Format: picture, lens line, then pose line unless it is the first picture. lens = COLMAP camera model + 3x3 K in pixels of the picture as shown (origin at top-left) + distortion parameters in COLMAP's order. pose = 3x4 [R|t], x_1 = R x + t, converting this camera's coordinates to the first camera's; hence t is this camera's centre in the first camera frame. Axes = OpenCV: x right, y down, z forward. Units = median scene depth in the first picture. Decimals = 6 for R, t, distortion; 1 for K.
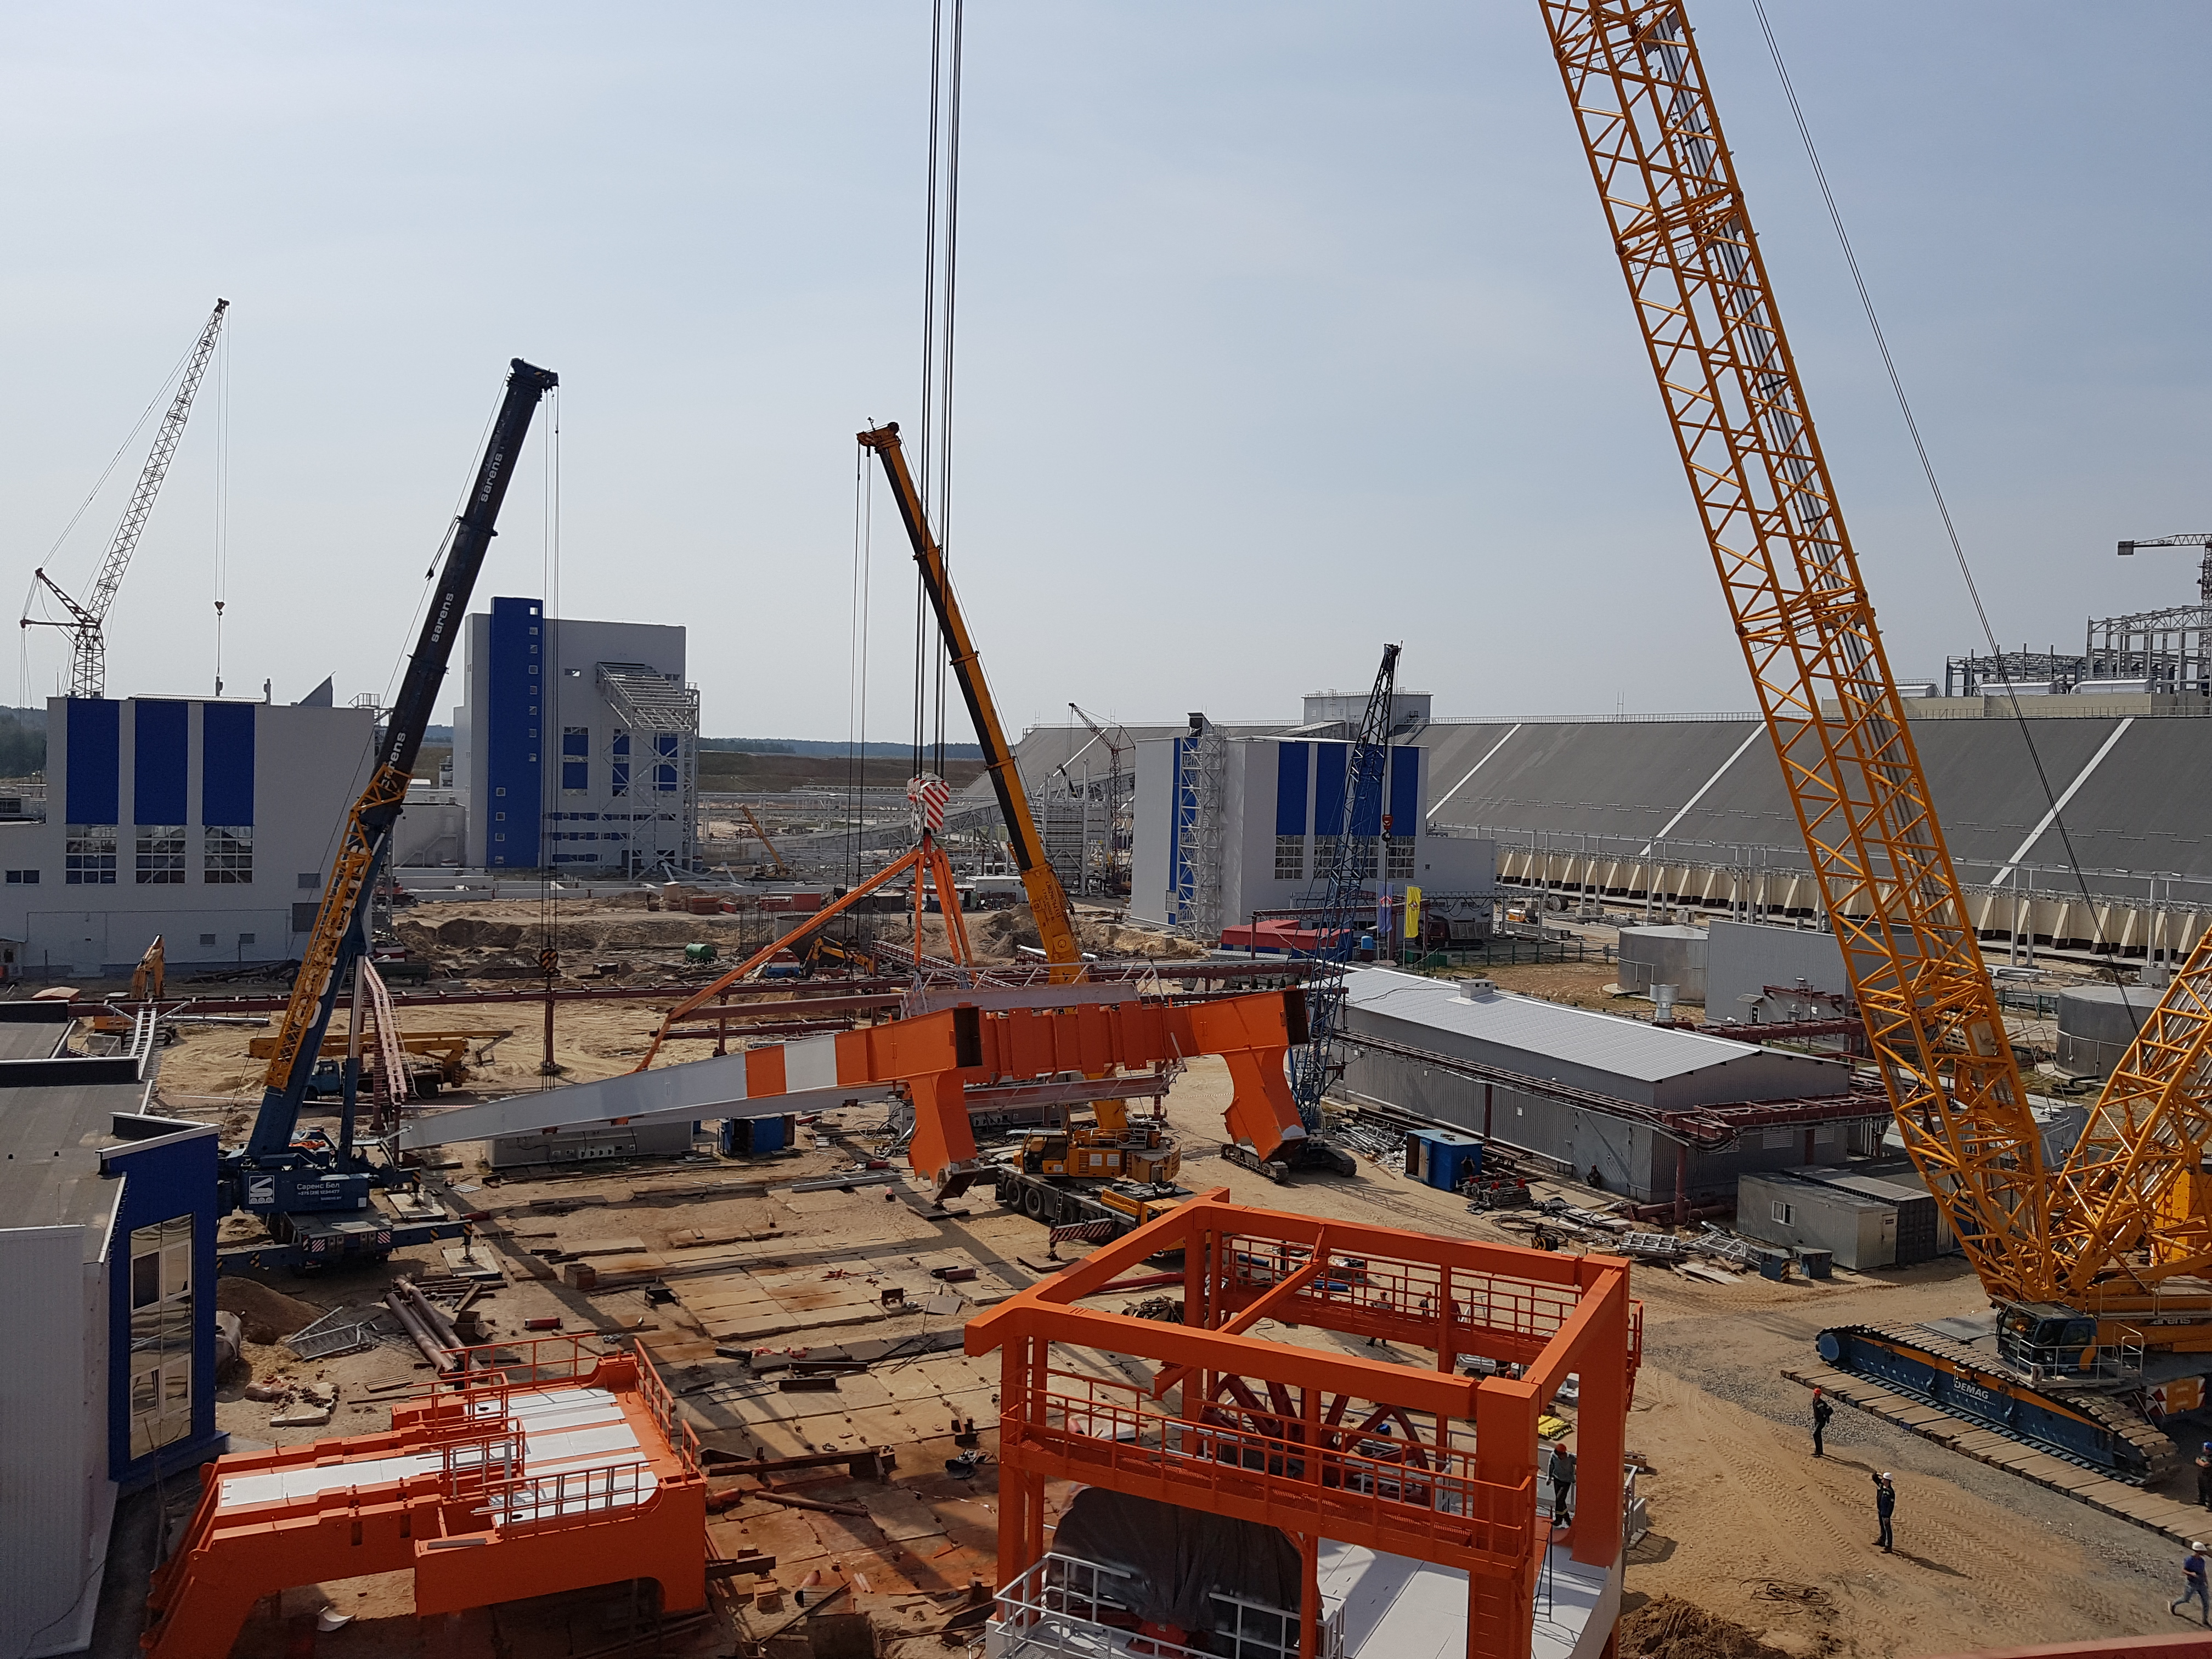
lens RADIAL K [[1934.3, 0, 1105.3], [0, 1934.3, 821.2], [0, 0, 1]] dist [0.052413, -0.098702]
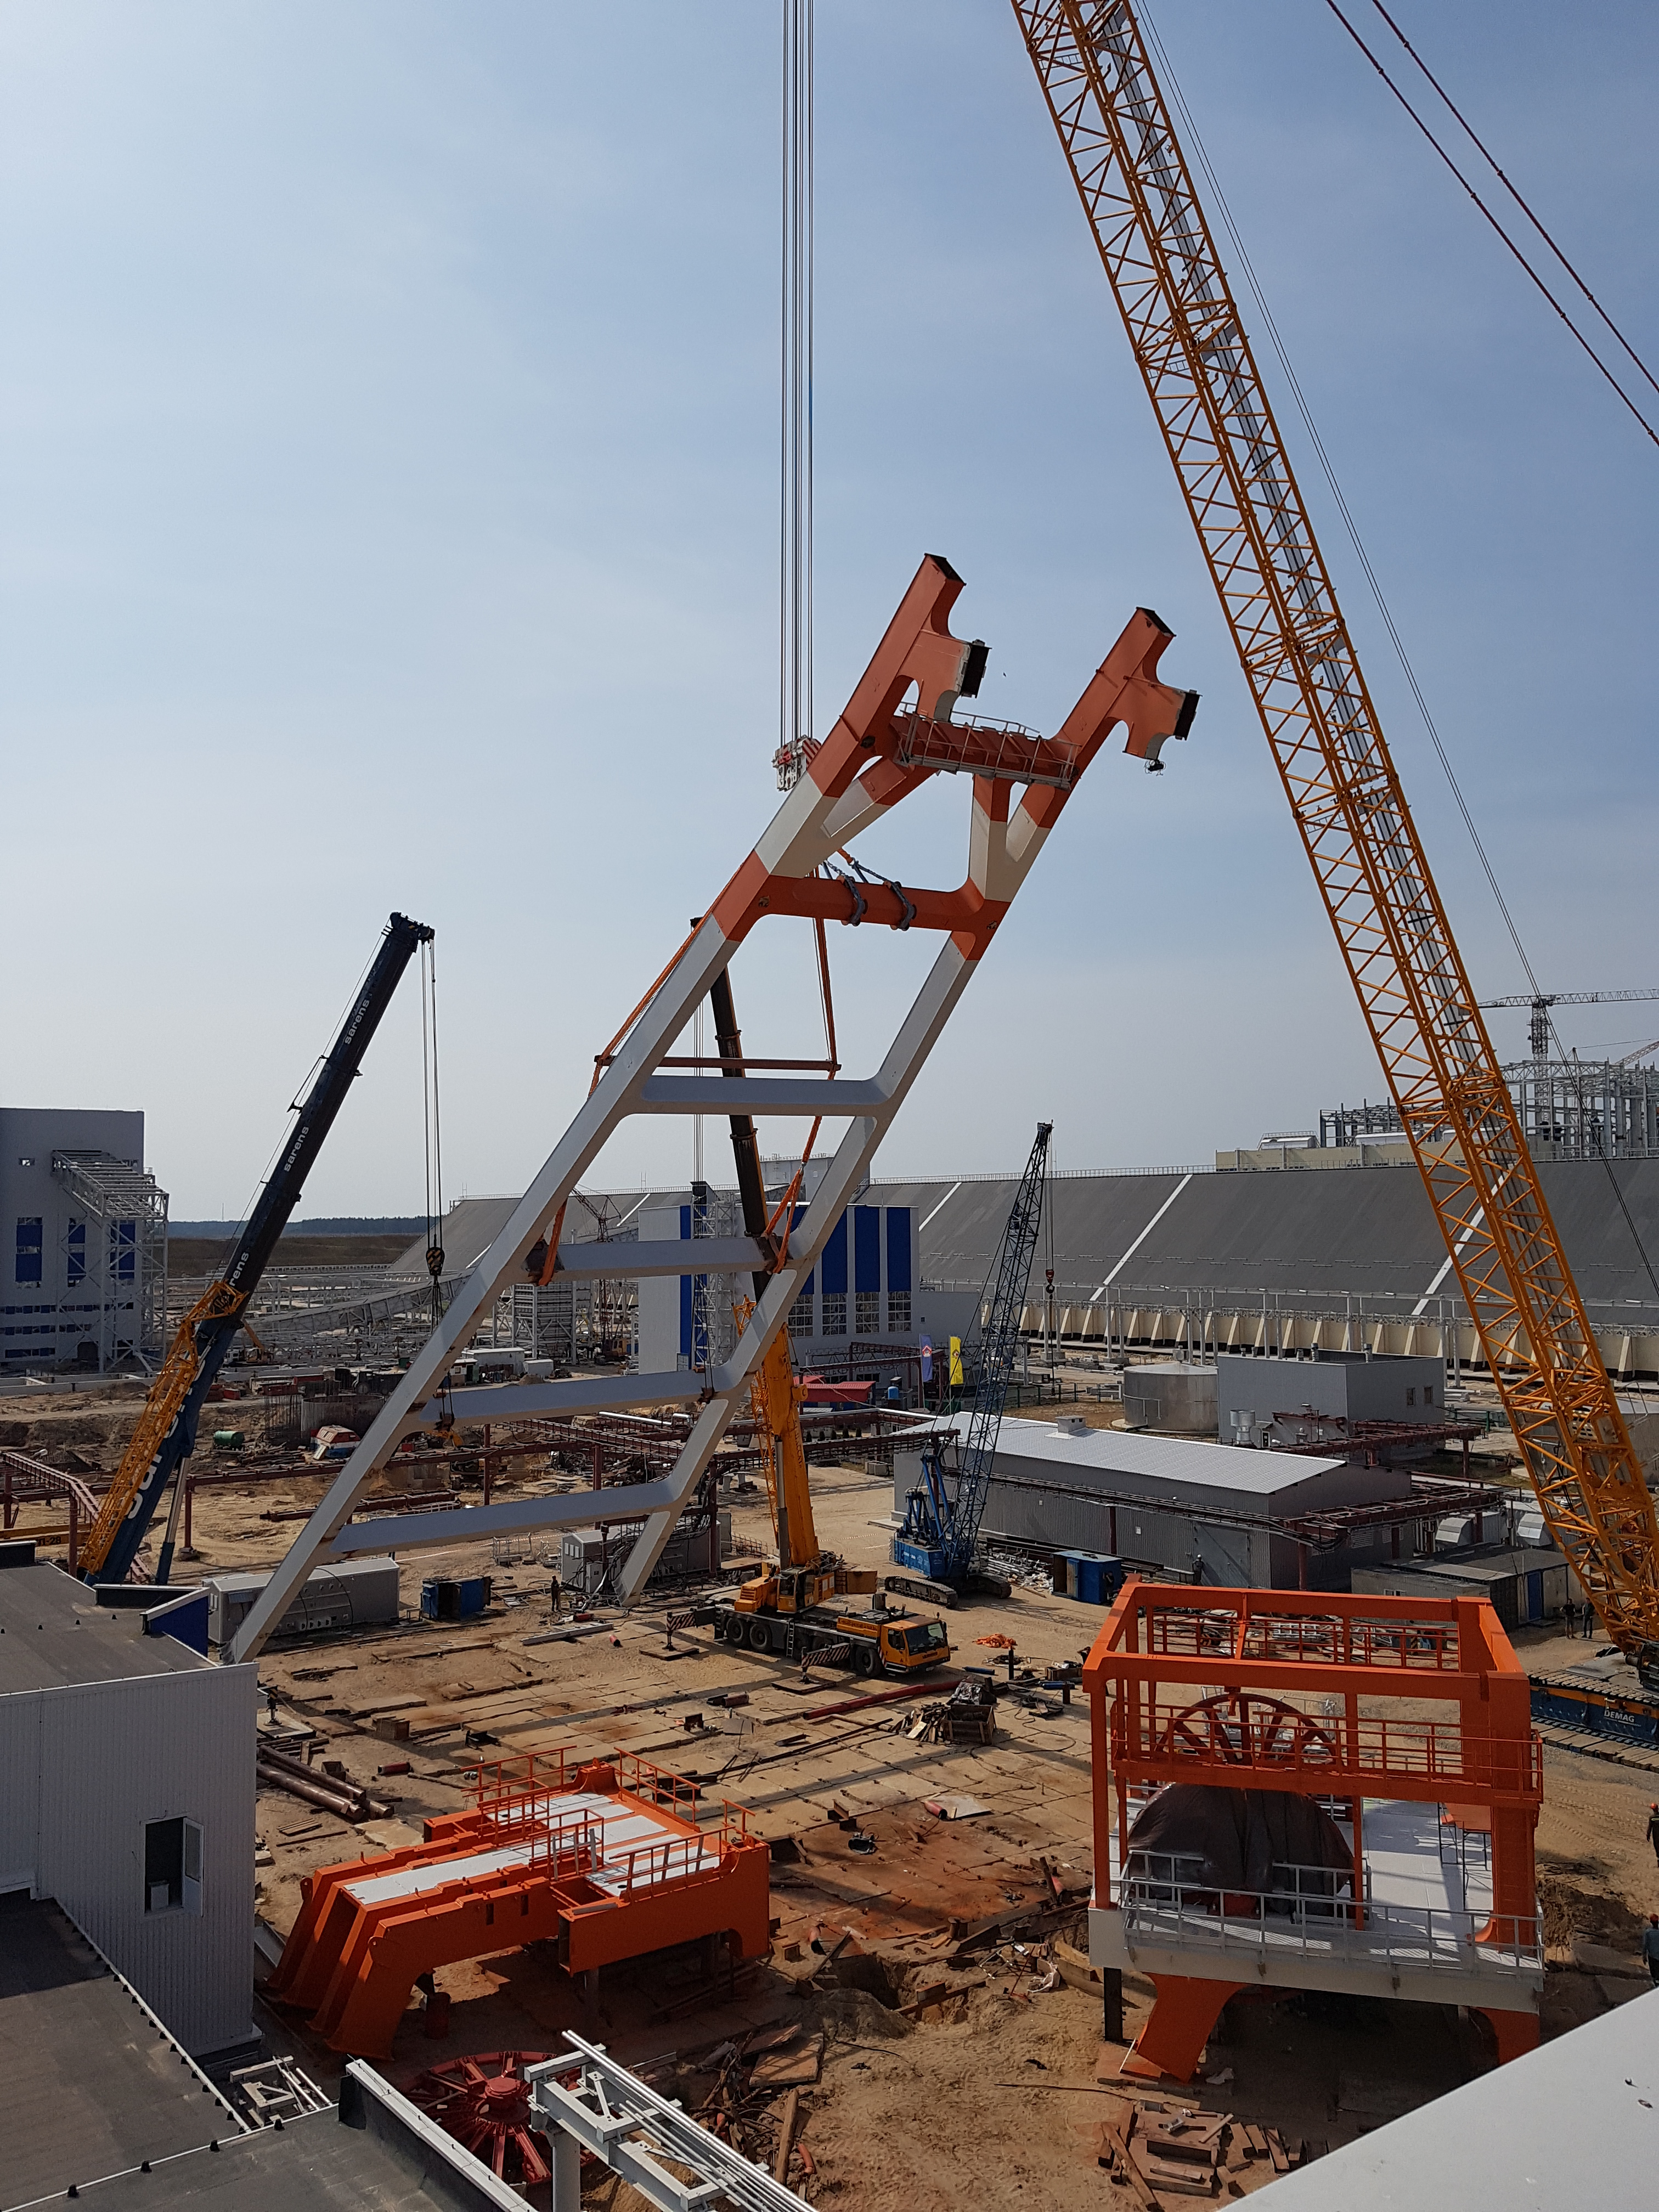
lens RADIAL K [[1934.3, 0, 830.3], [0, 1934.3, 1102.4], [0, 0, 1]] dist [0.052413, -0.098702]
pose [[0.983309, -0.023356, 0.180440, -0.195779], [0.040281, 0.995062, -0.090711, -0.003786], [-0.177430, 0.096465, 0.979394, -0.121434]]
